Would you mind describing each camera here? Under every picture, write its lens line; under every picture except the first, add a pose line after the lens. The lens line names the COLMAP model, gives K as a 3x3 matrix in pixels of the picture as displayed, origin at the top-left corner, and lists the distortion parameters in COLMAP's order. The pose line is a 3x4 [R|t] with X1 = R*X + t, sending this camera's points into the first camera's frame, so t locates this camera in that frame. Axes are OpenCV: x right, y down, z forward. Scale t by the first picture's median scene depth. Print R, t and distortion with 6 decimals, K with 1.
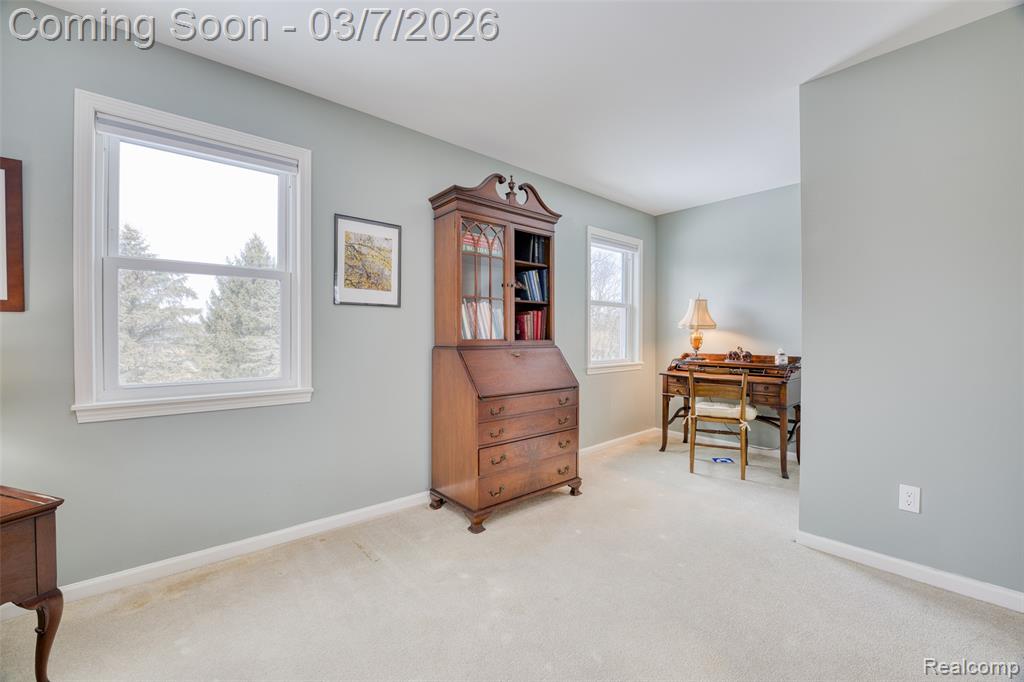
lens RADIAL K [[414.7, 0, 511.0], [0, 414.7, 334.5], [0, 0, 1]] dist [-0.019913, 0.000284]
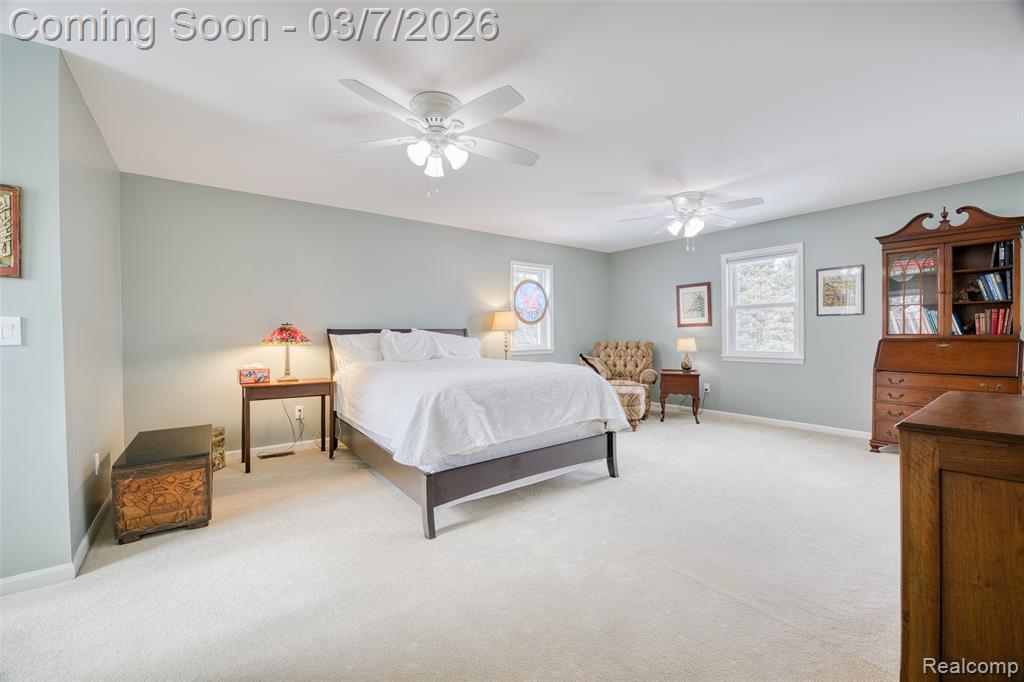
lens RADIAL K [[414.7, 0, 511.0], [0, 414.7, 334.5], [0, 0, 1]] dist [-0.019913, 0.000284]
pose [[-0.050324, -0.001448, -0.998732, 1.331386], [0.006577, 0.999977, -0.001781, 0.006654], [0.998711, -0.006658, -0.050313, -0.291990]]
